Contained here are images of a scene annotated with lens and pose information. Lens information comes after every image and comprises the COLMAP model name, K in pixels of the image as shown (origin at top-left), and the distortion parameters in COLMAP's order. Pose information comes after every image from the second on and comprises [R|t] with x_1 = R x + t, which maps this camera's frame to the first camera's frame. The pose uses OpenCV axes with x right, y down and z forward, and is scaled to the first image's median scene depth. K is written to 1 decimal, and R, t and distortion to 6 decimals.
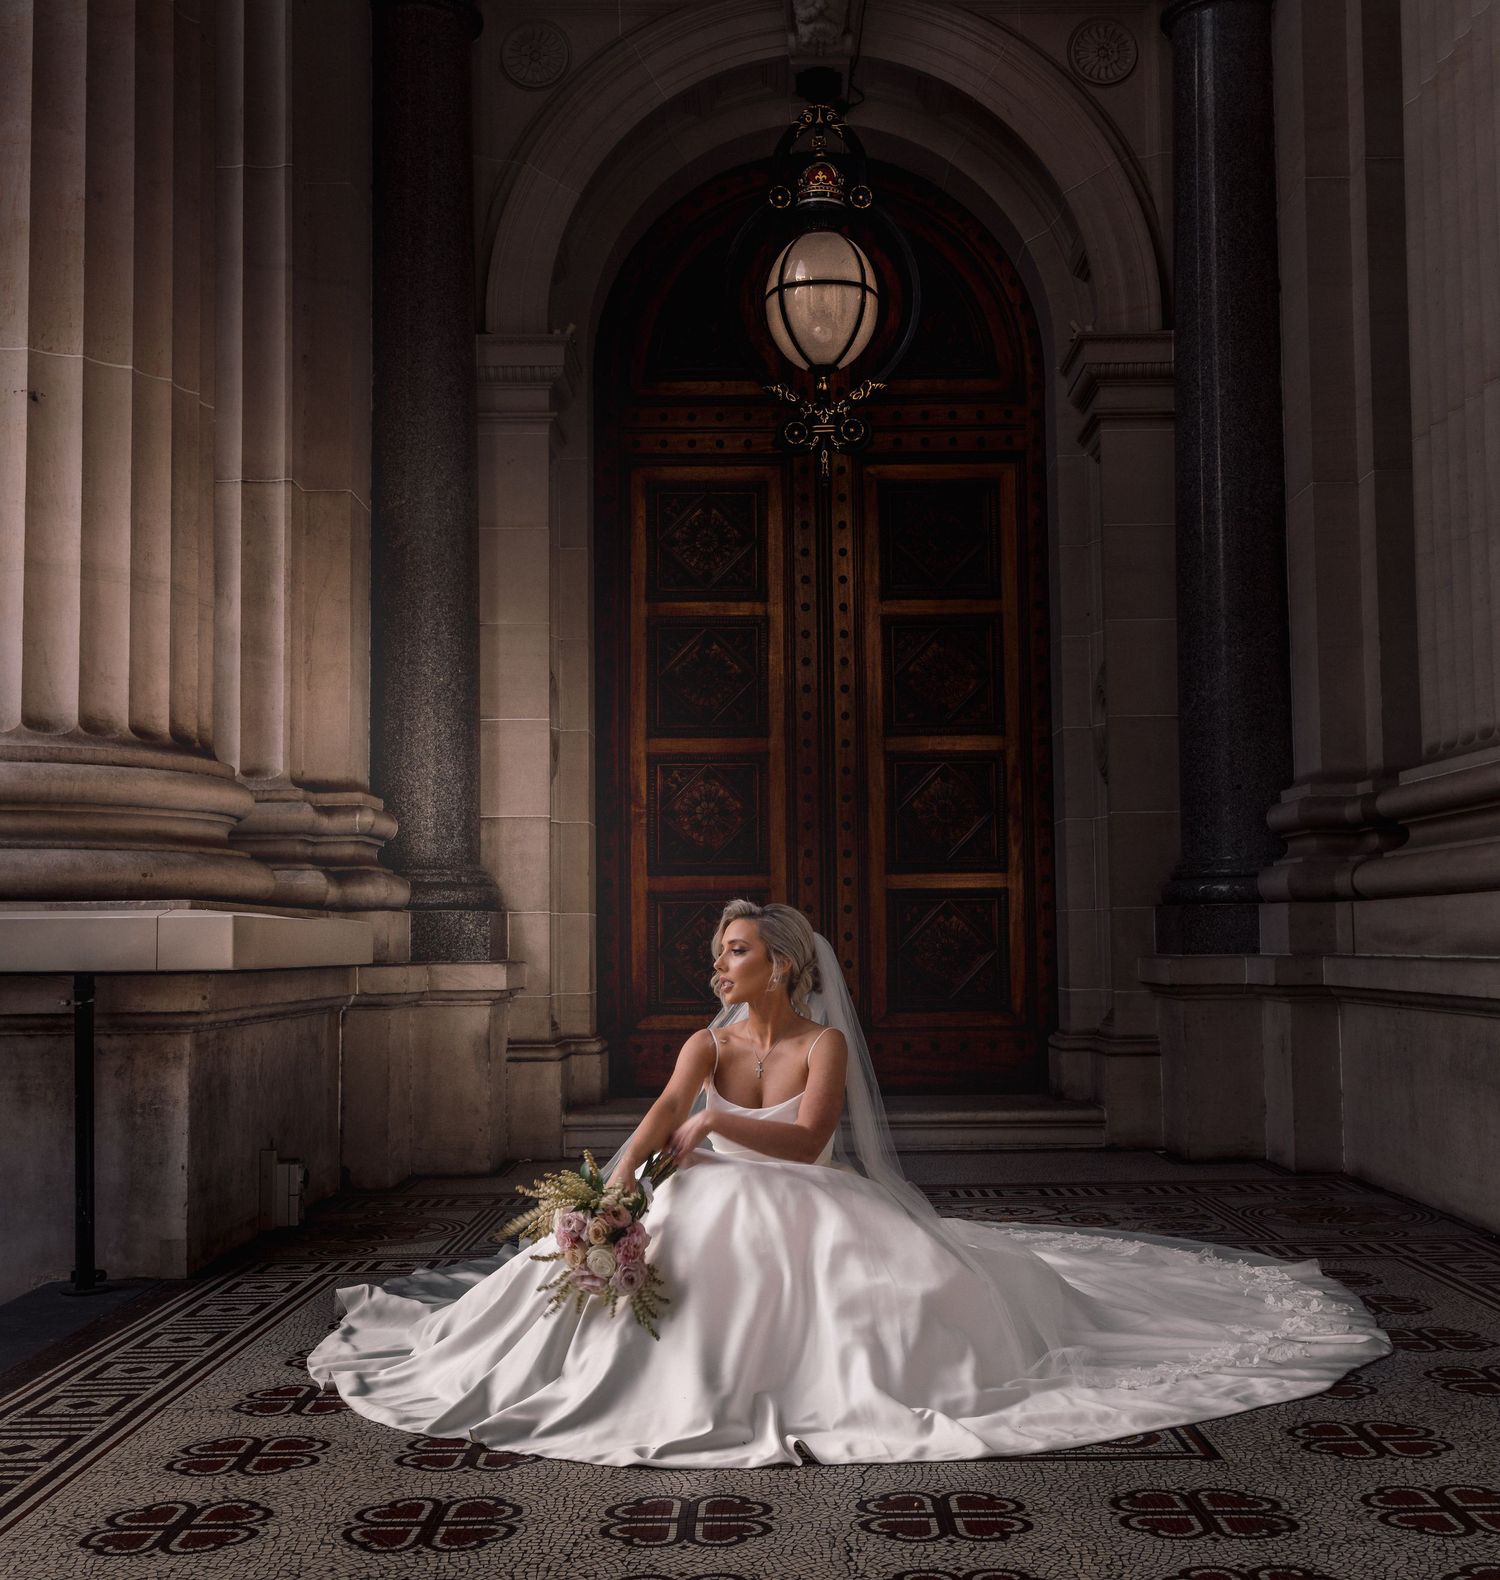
lens RADIAL K [[1859.1, 0, 786.9], [0, 1859.1, 819.4], [0, 0, 1]] dist [0.002166, 0.035259]
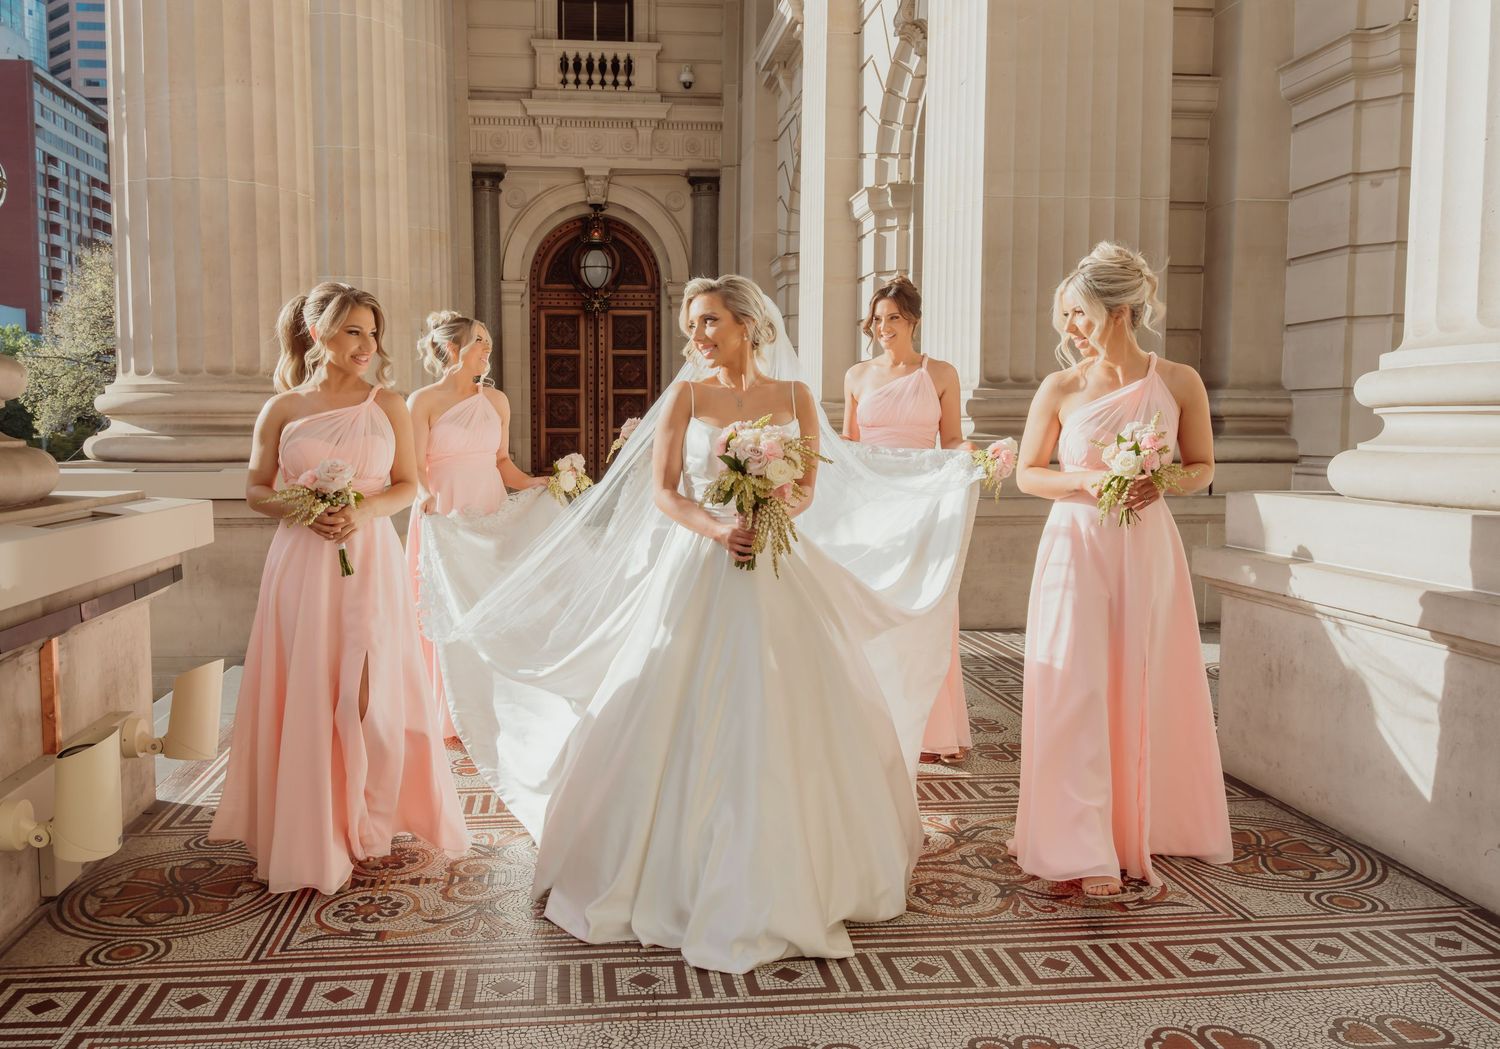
lens RADIAL K [[1177.0, 0, 669.1], [0, 1177.0, 517.8], [0, 0, 1]] dist [-0.001131, -0.011855]
pose [[0.996839, 0.006245, 0.079199, -0.017759], [-0.017559, 0.989570, 0.142979, -0.131592], [-0.077480, -0.143917, 0.986552, -1.320474]]
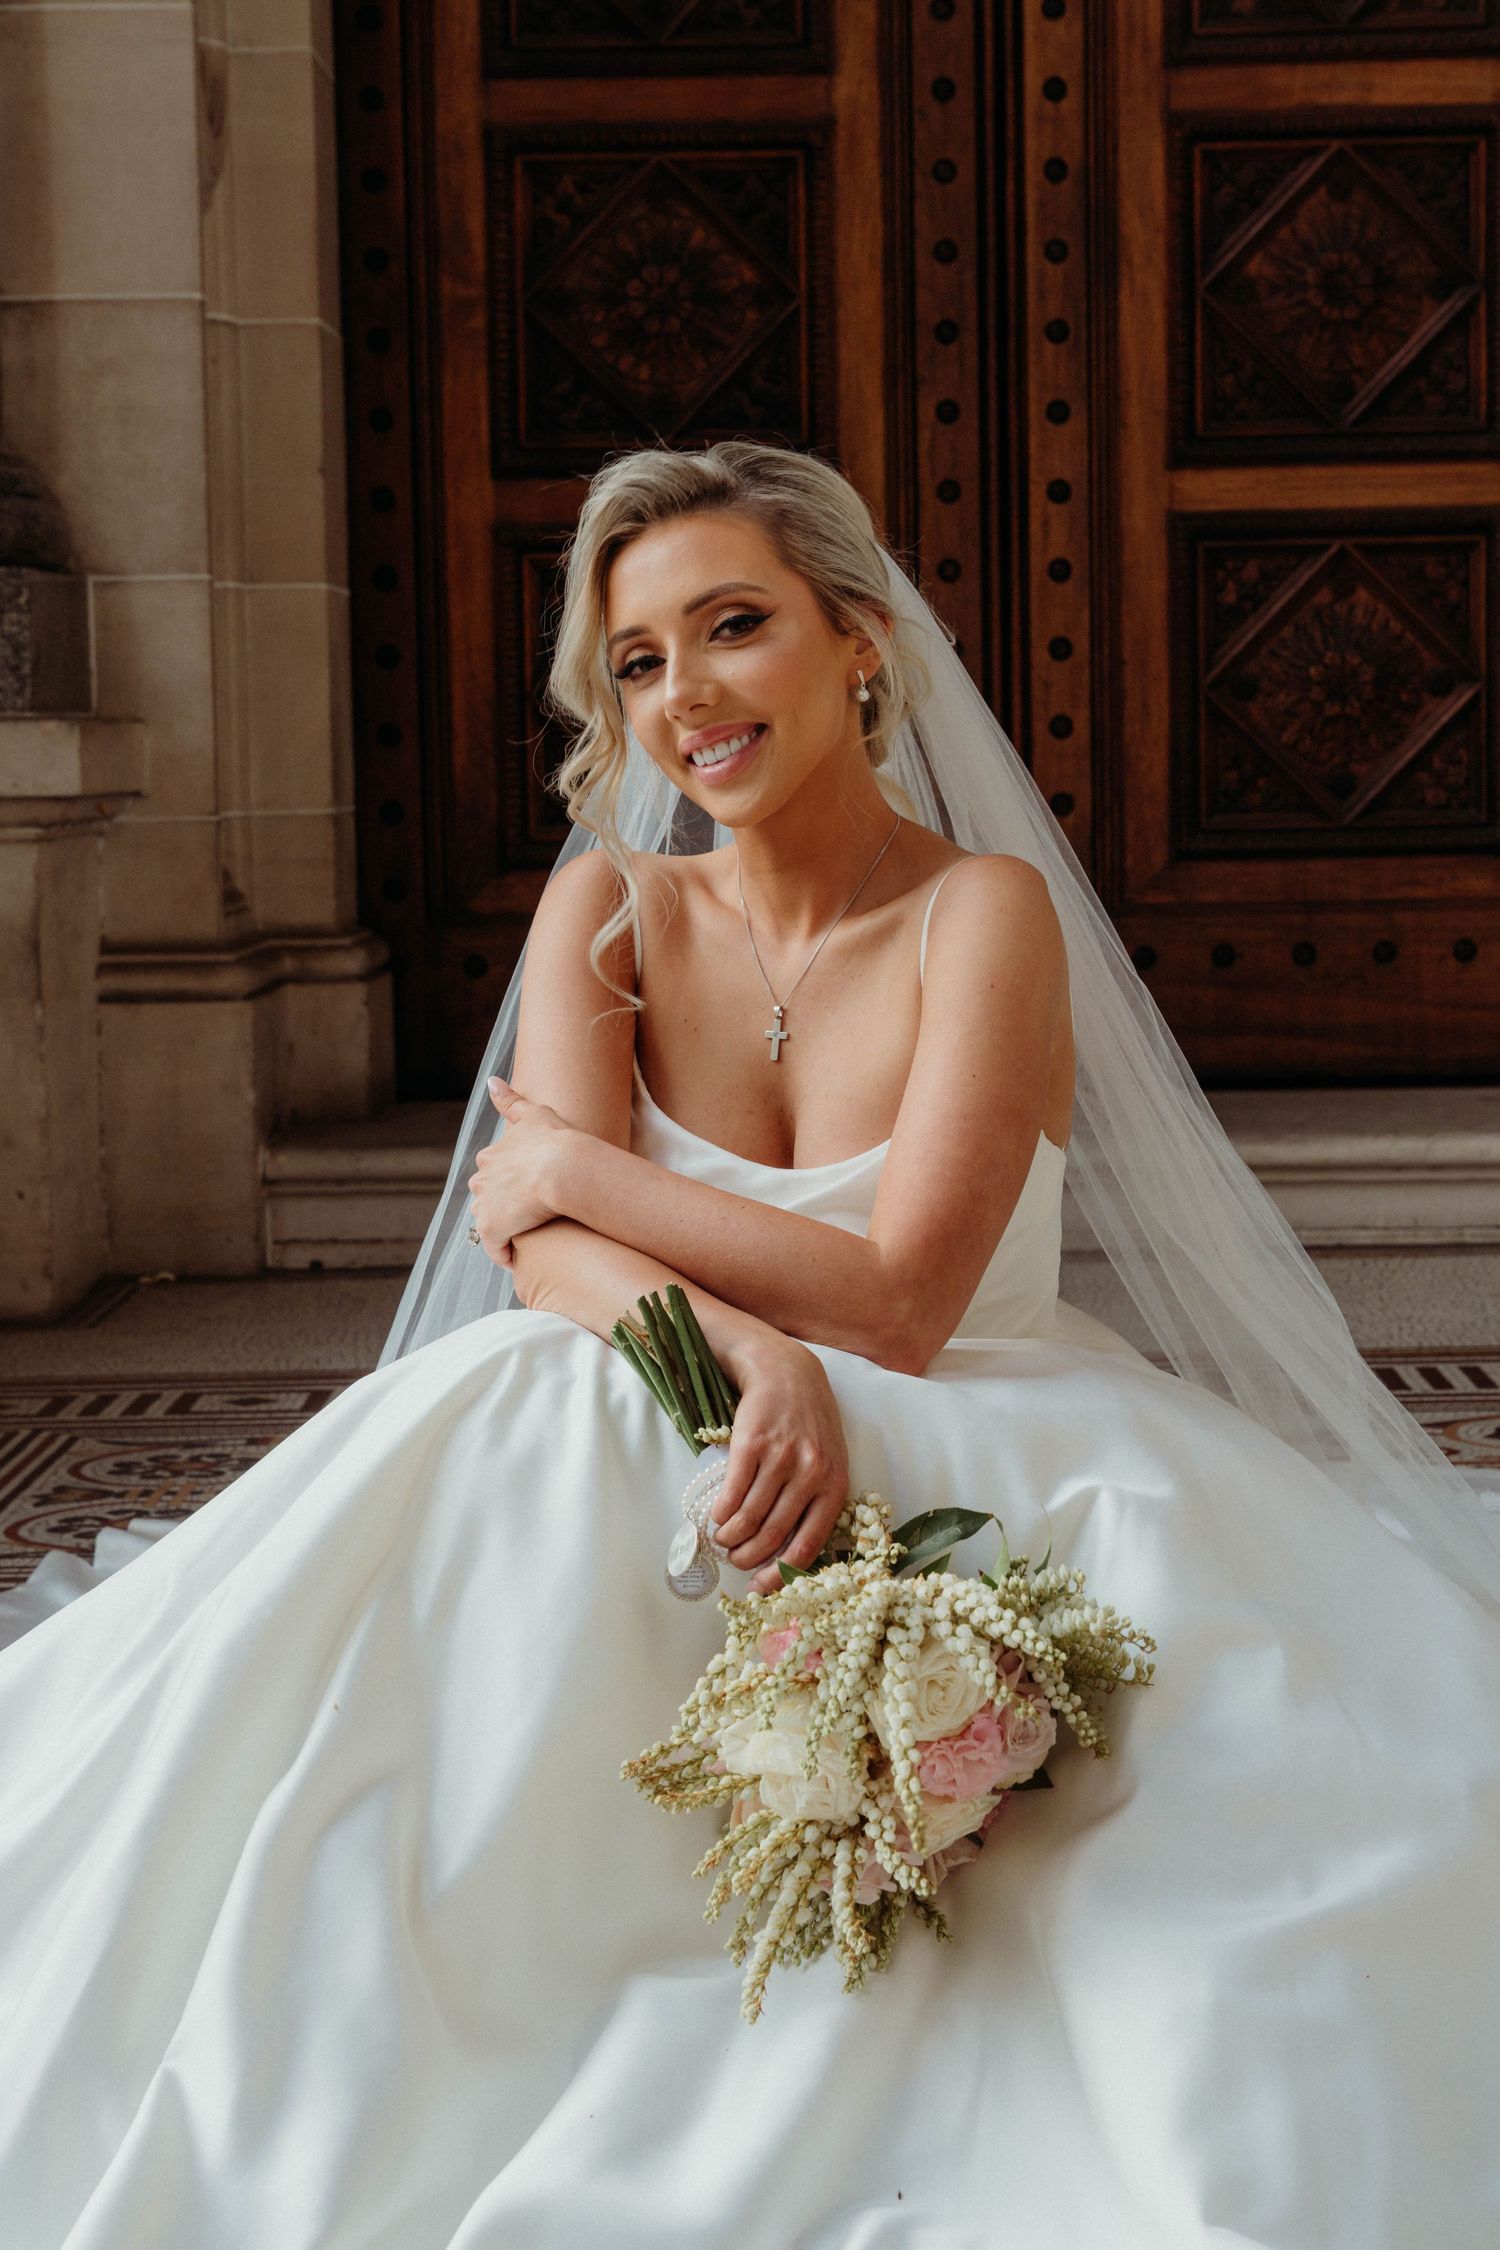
lens RADIAL K [[4374.8, 0, 755.4], [0, 4374.8, 1119.2], [0, 0, 1]] dist [0.059722, 0.023965]
pose [[0.999685, -0.004577, -0.024688, -0.005196], [0.008330, 0.988013, 0.154147, 0.023623], [0.023687, -0.154304, 0.987739, 0.168352]]
